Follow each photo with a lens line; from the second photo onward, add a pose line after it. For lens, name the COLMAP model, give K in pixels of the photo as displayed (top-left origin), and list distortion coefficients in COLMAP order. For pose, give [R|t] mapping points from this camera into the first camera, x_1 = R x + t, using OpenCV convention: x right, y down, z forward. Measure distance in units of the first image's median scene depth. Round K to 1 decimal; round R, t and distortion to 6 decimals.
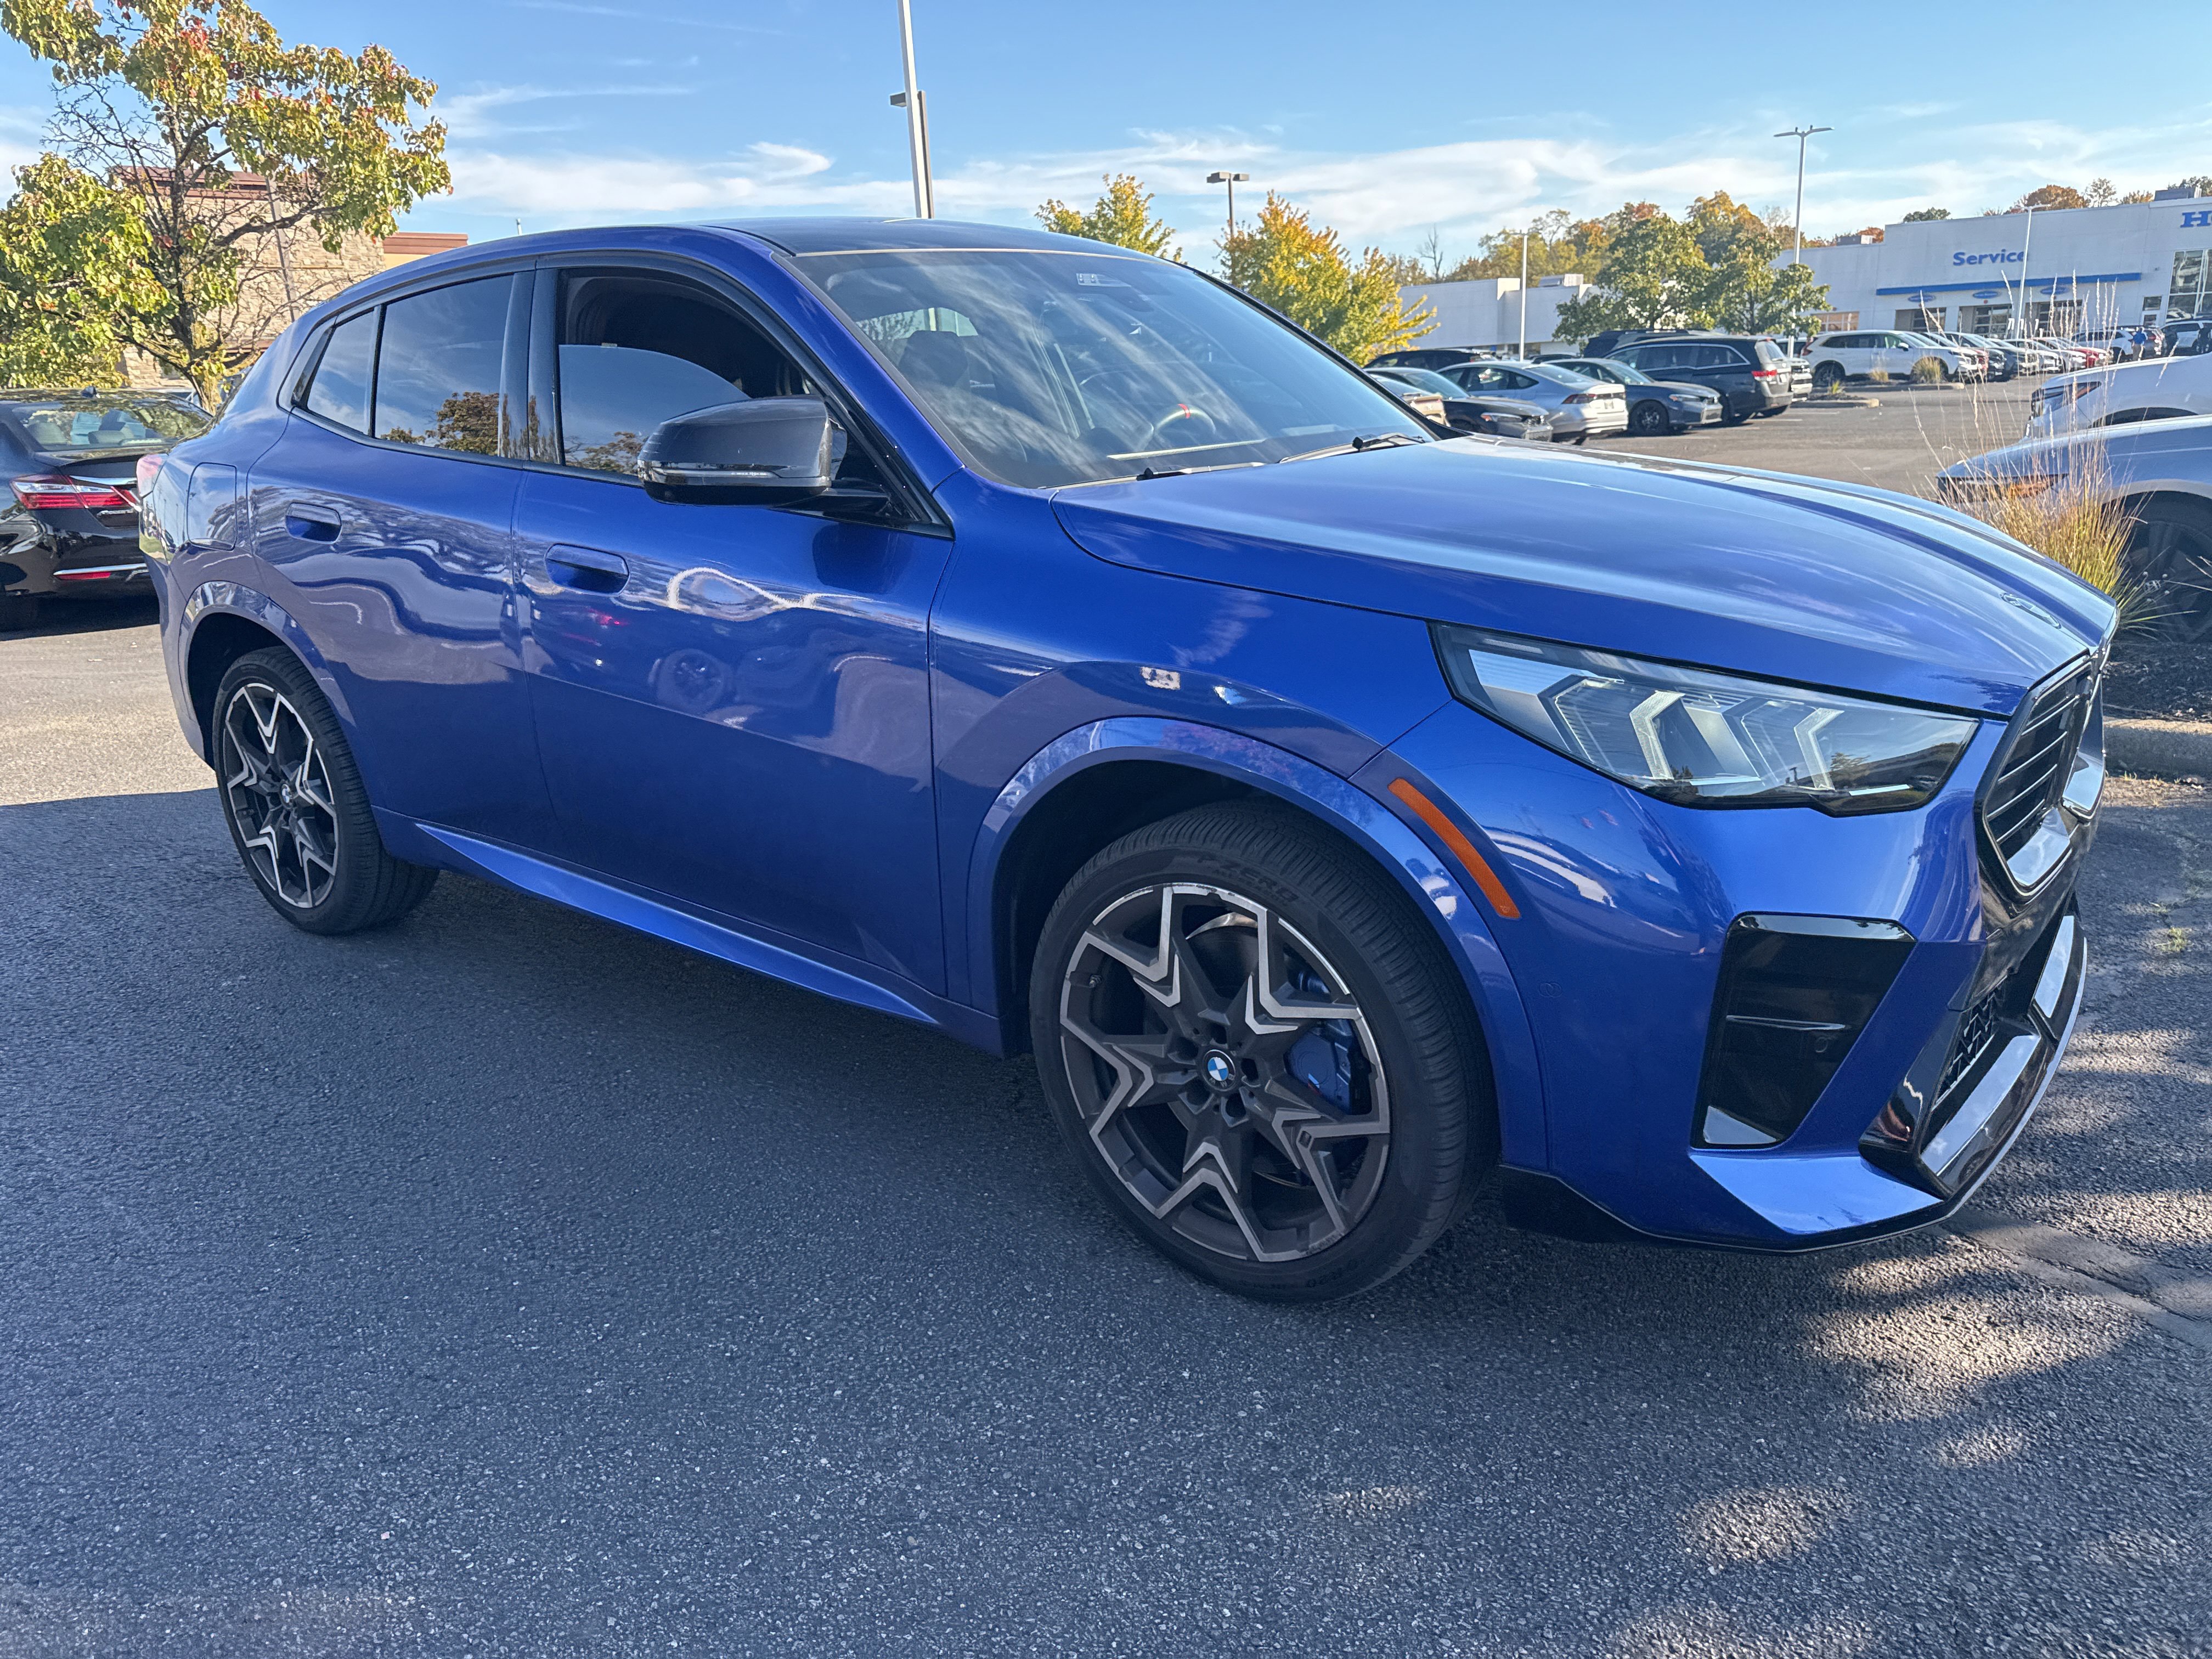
lens RADIAL K [[1577.9, 0, 1117.8], [0, 1577.9, 838.5], [0, 0, 1]] dist [0.011018, -0.015033]
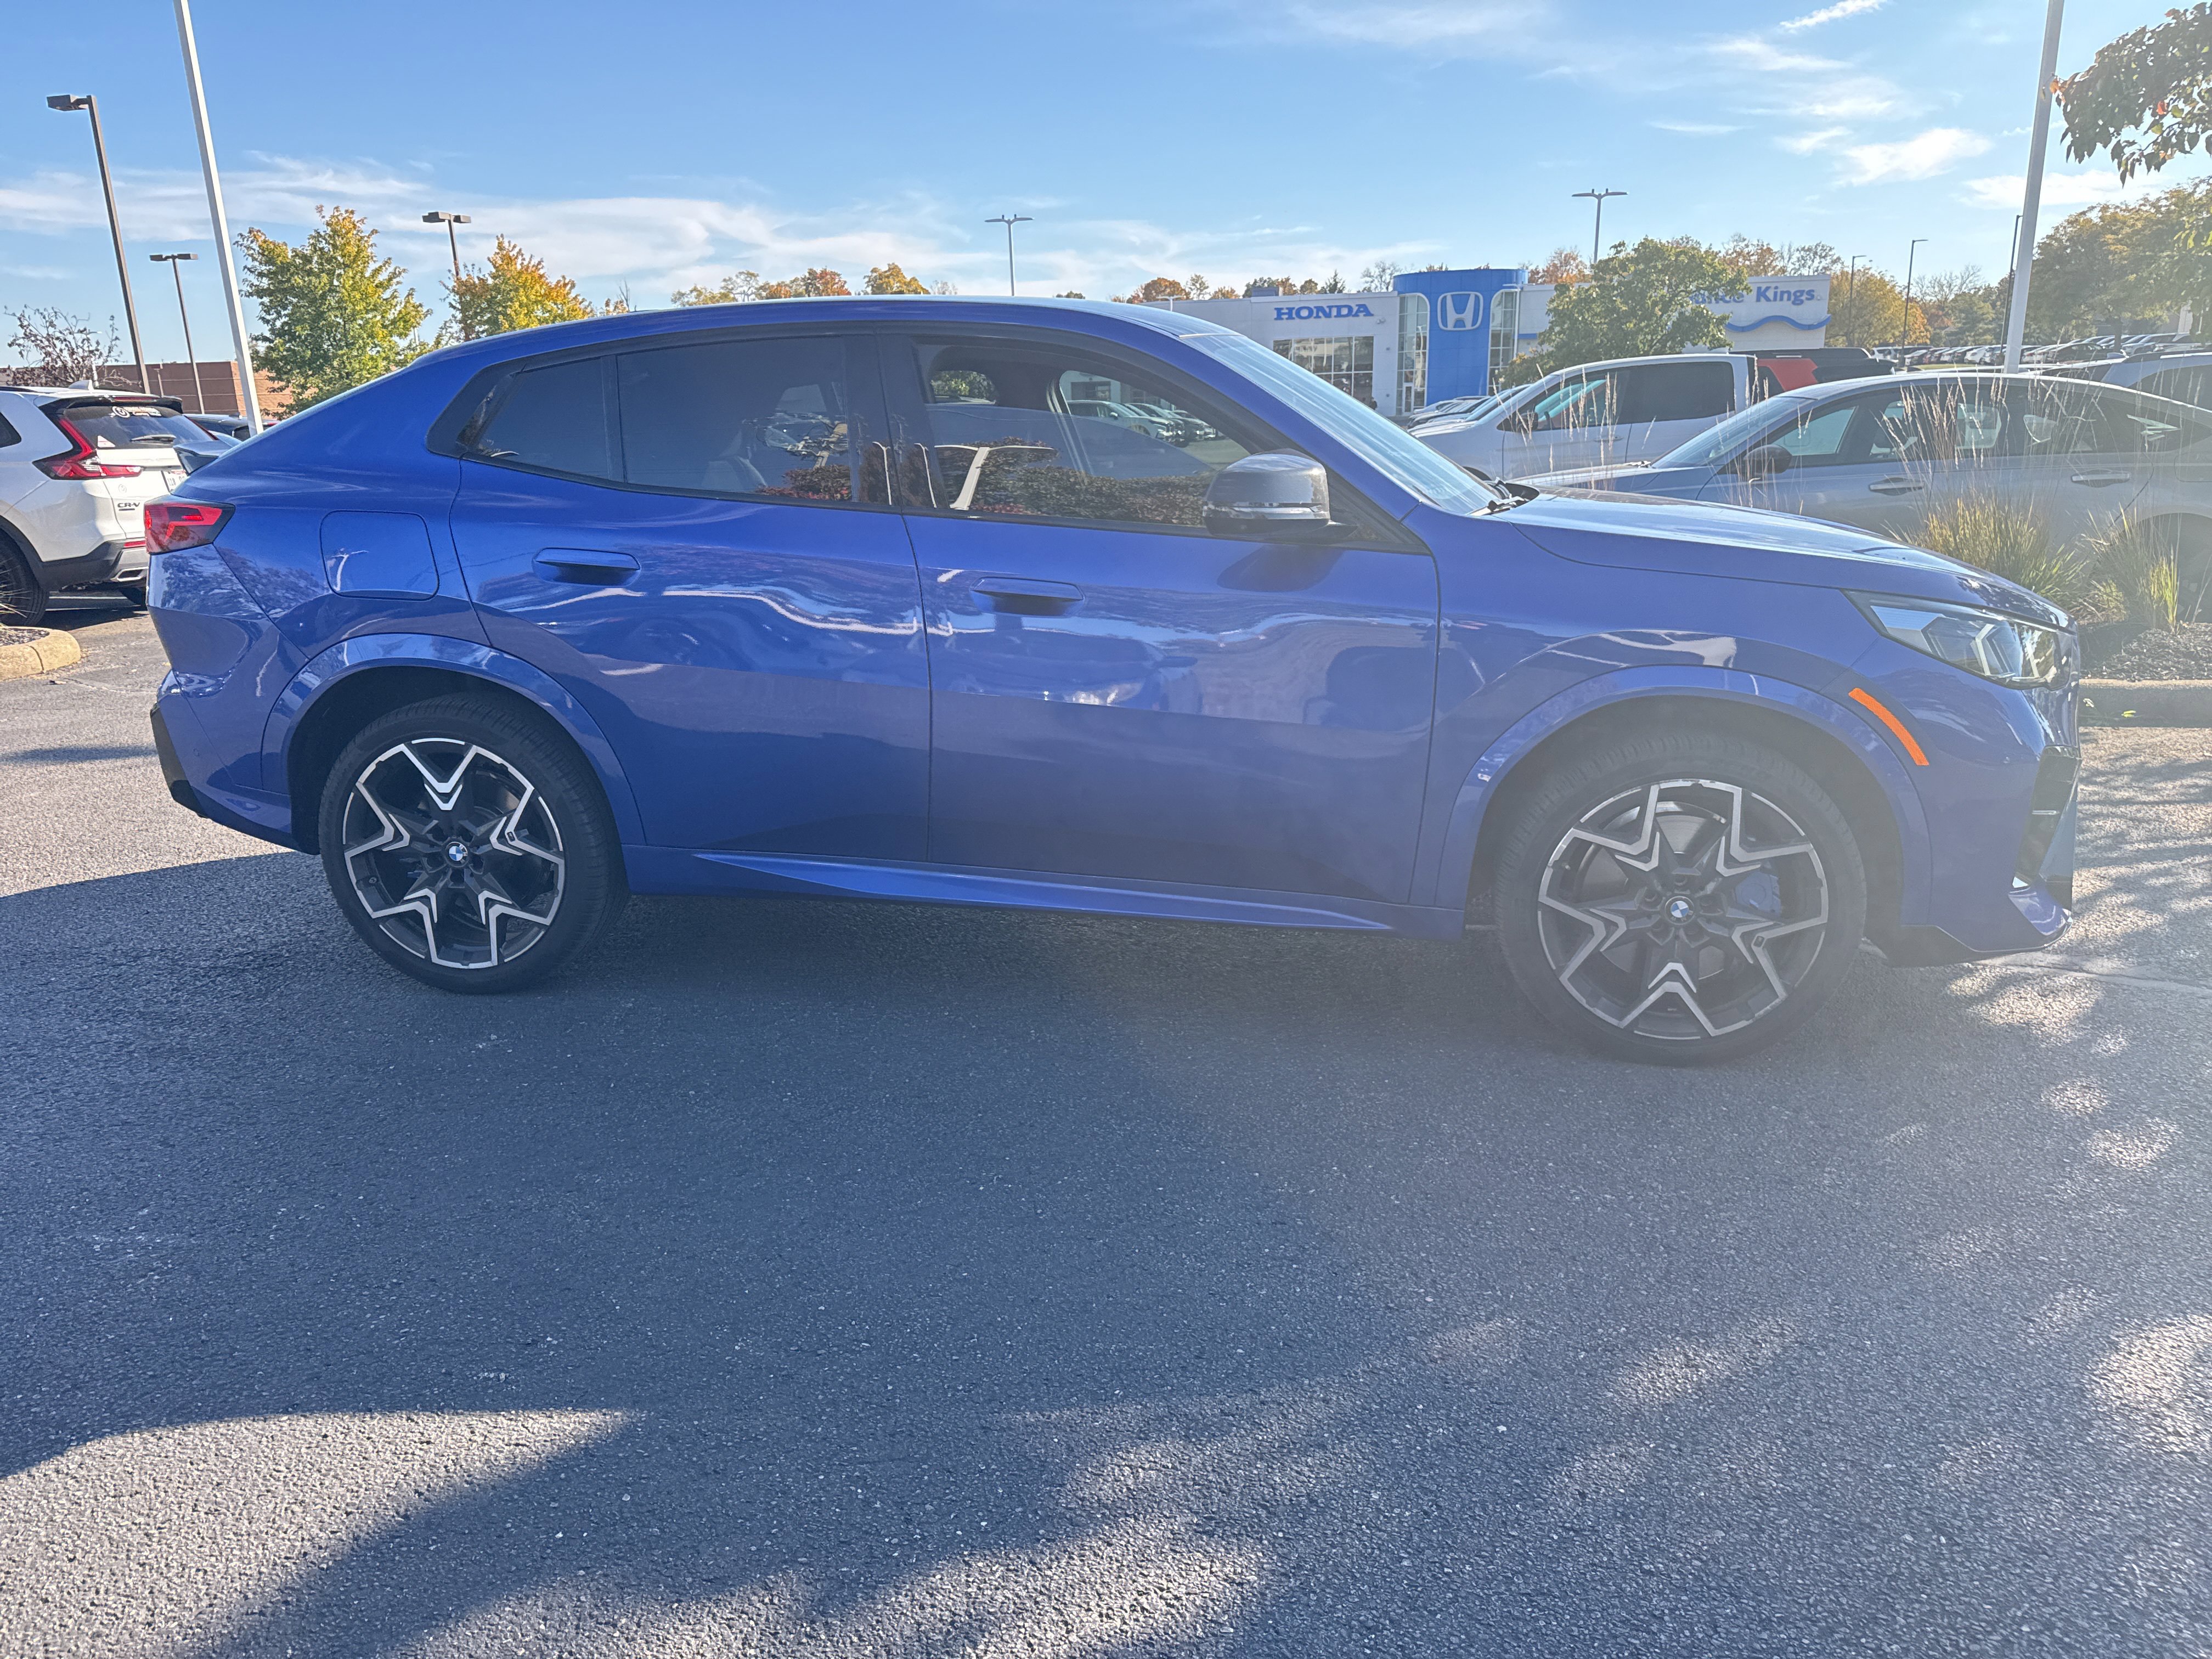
lens RADIAL K [[1573.3, 0, 1135.2], [0, 1573.3, 826.8], [0, 0, 1]] dist [0.014303, -0.016663]
pose [[0.881044, -0.099967, 0.462350, -0.191009], [0.117815, 0.992987, -0.009807, 0.004633], [-0.458127, 0.063112, 0.886643, -0.011797]]
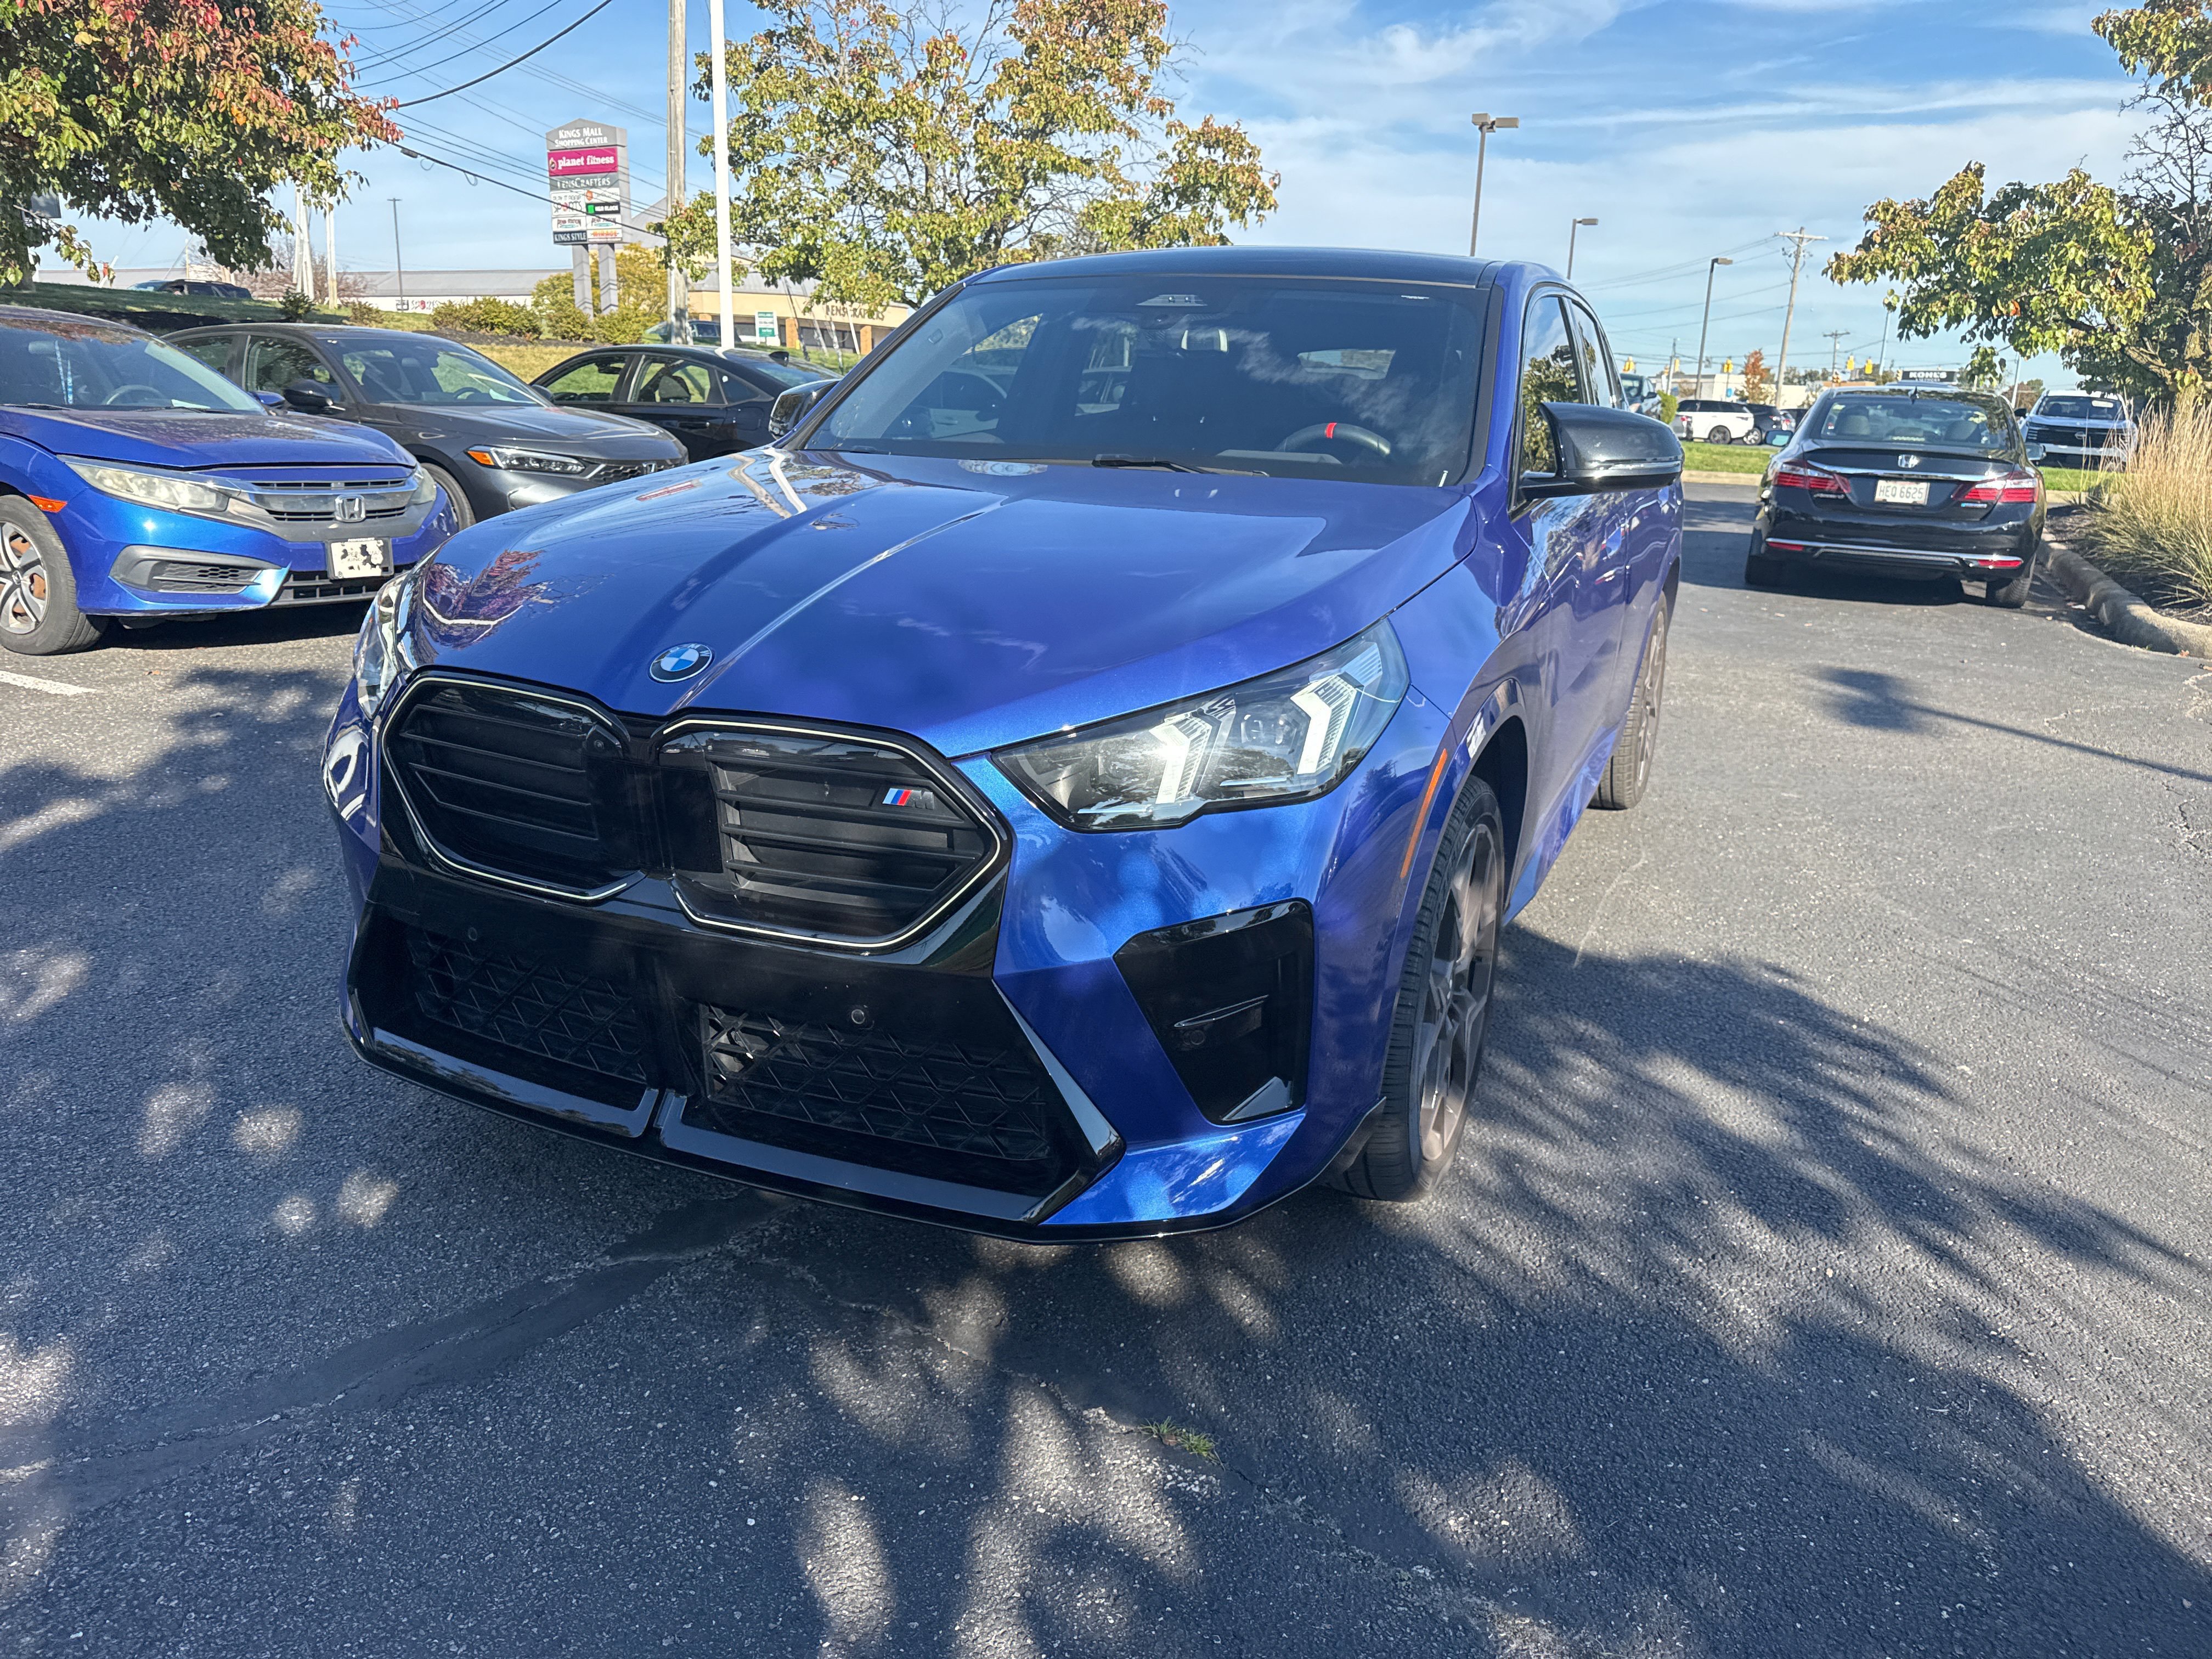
lens RADIAL K [[1577.9, 0, 1116.5], [0, 1577.9, 823.9], [0, 0, 1]] dist [0.010705, -0.015288]
pose [[0.228225, 0.309679, -0.923045, 0.280796], [-0.320856, 0.919027, 0.228999, -0.064275], [0.919220, 0.243901, 0.309107, 0.181045]]
